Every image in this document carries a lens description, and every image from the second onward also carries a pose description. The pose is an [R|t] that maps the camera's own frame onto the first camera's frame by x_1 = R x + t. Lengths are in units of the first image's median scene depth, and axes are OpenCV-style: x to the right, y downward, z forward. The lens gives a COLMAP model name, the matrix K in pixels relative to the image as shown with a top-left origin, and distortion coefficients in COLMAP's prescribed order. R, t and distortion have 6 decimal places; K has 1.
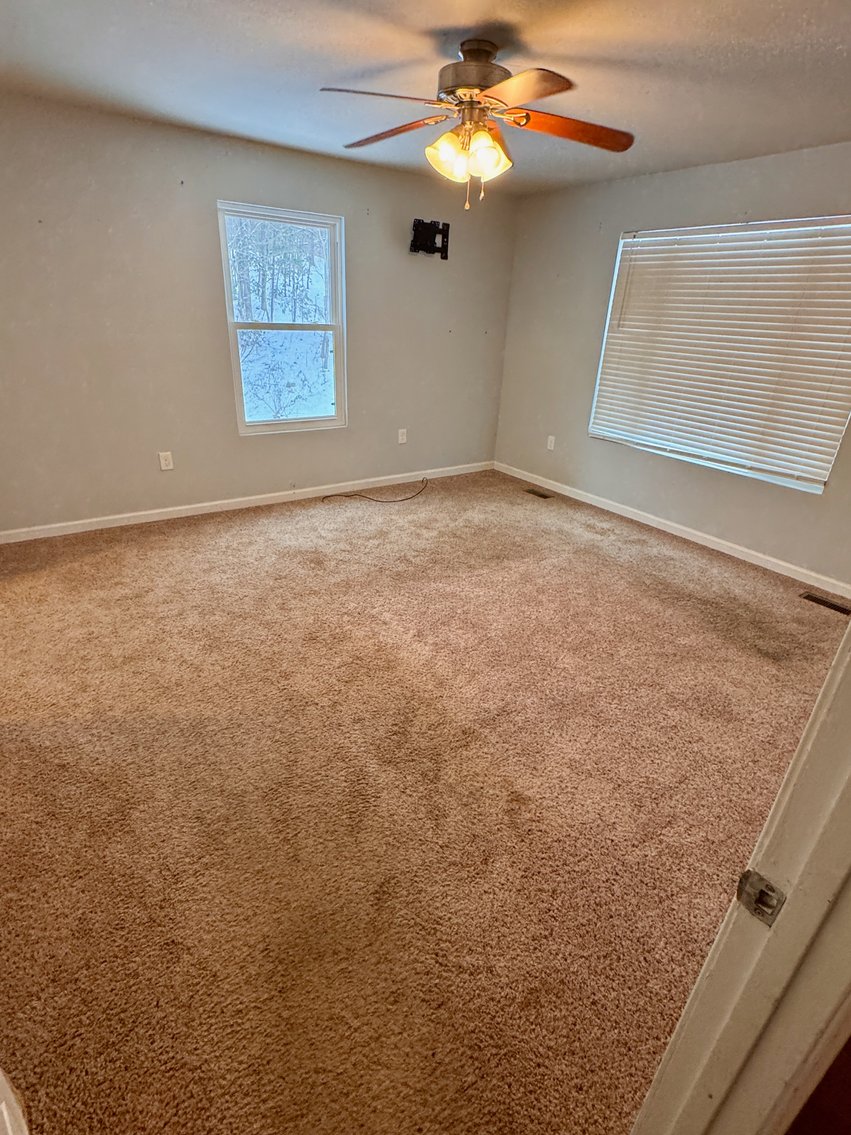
lens RADIAL K [[556.1, 0, 425.5], [0, 556.1, 567.5], [0, 0, 1]] dist [-0.000597, 0.000139]
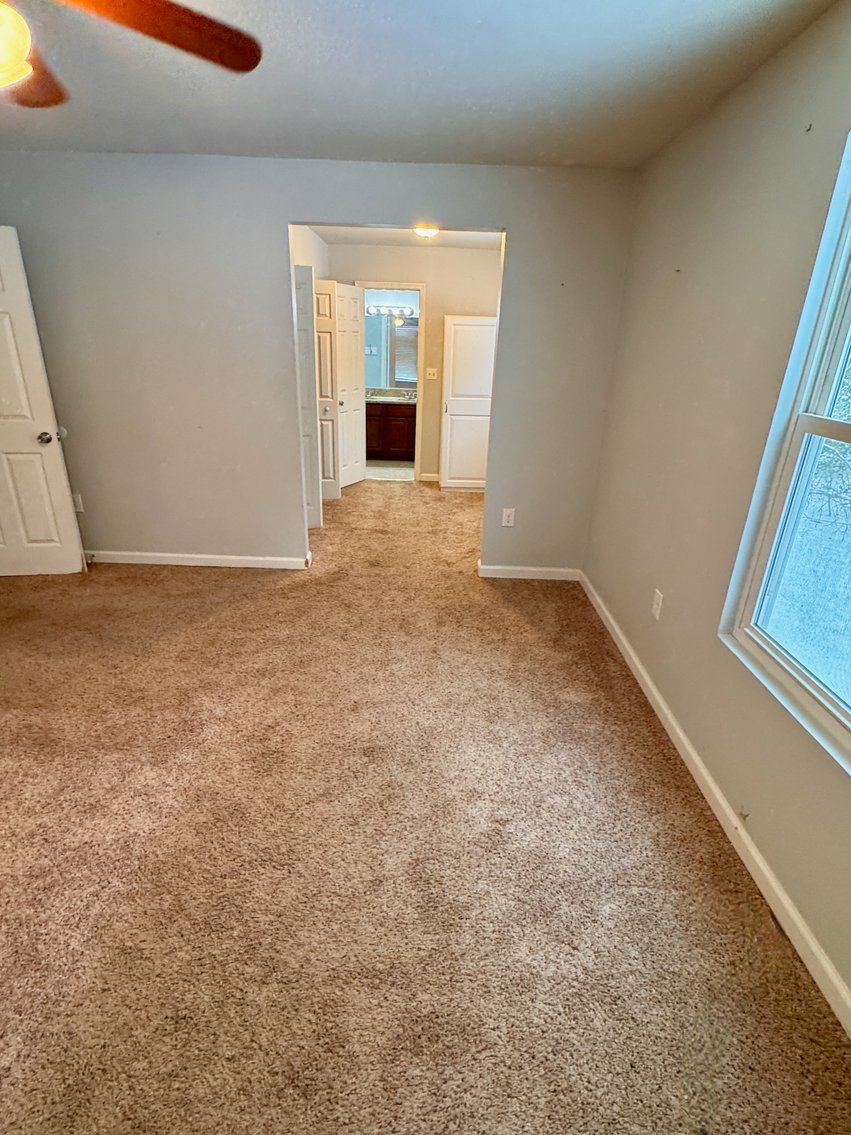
lens RADIAL K [[556.1, 0, 425.5], [0, 556.1, 567.5], [0, 0, 1]] dist [-0.000597, 0.000139]
pose [[-0.582998, 0.245649, -0.774448, 0.202279], [-0.396044, 0.746360, 0.534879, -0.517285], [0.709410, 0.618549, -0.337838, 1.115089]]
